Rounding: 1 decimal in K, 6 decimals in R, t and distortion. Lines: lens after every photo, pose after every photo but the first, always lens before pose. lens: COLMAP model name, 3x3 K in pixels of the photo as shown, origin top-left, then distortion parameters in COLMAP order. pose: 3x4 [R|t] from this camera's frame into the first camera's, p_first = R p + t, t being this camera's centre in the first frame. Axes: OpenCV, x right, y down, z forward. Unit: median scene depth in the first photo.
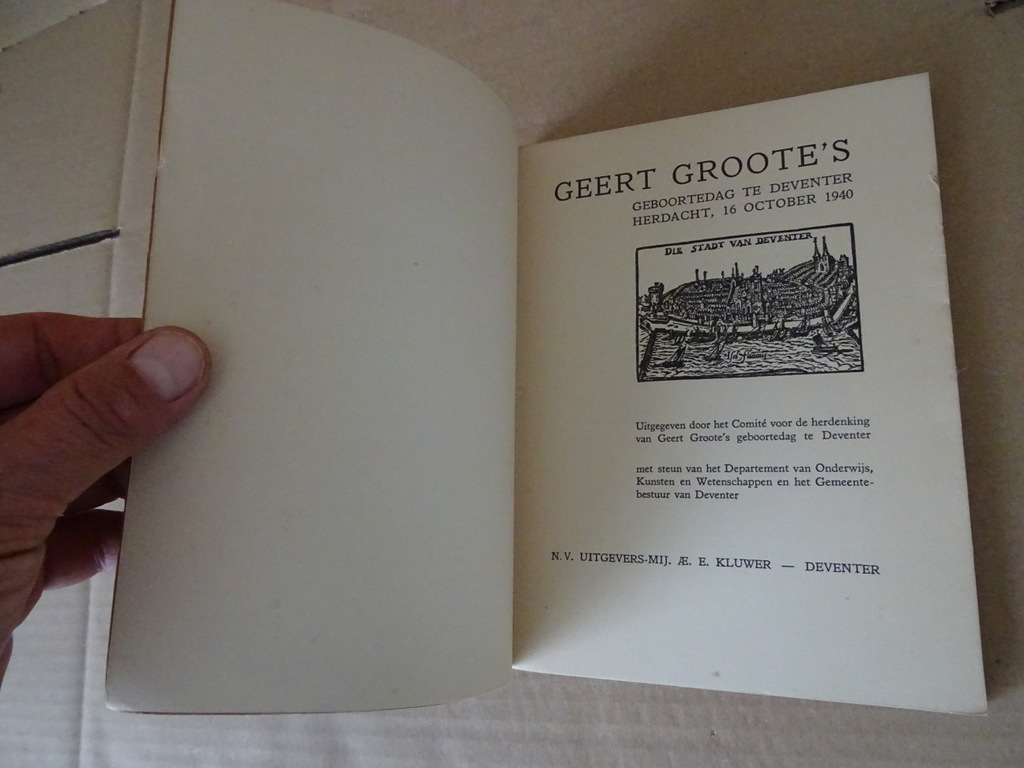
lens RADIAL K [[720.1, 0, 509.8], [0, 720.1, 378.8], [0, 0, 1]] dist [-0.003224, -0.020634]
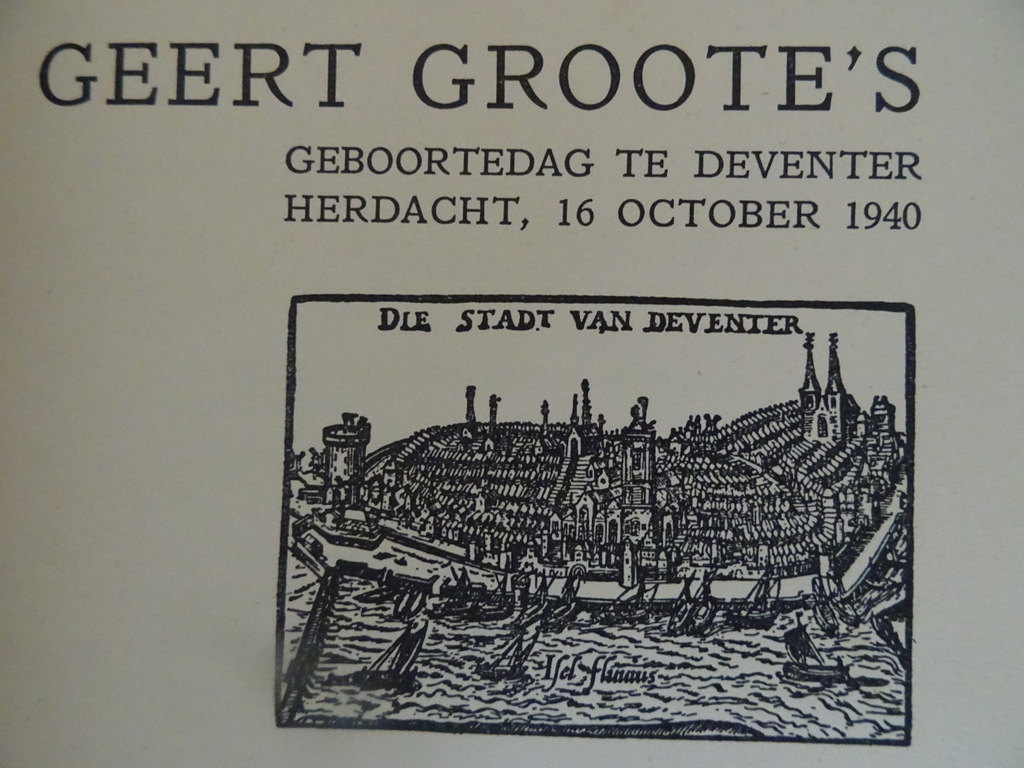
lens RADIAL K [[720.1, 0, 515.3], [0, 720.1, 378.0], [0, 0, 1]] dist [-0.003224, -0.020634]
pose [[0.941177, 0.010303, 0.337756, 0.171120], [-0.063945, 0.986906, 0.148081, -0.210699], [-0.331807, -0.160969, 0.929512, 0.701101]]
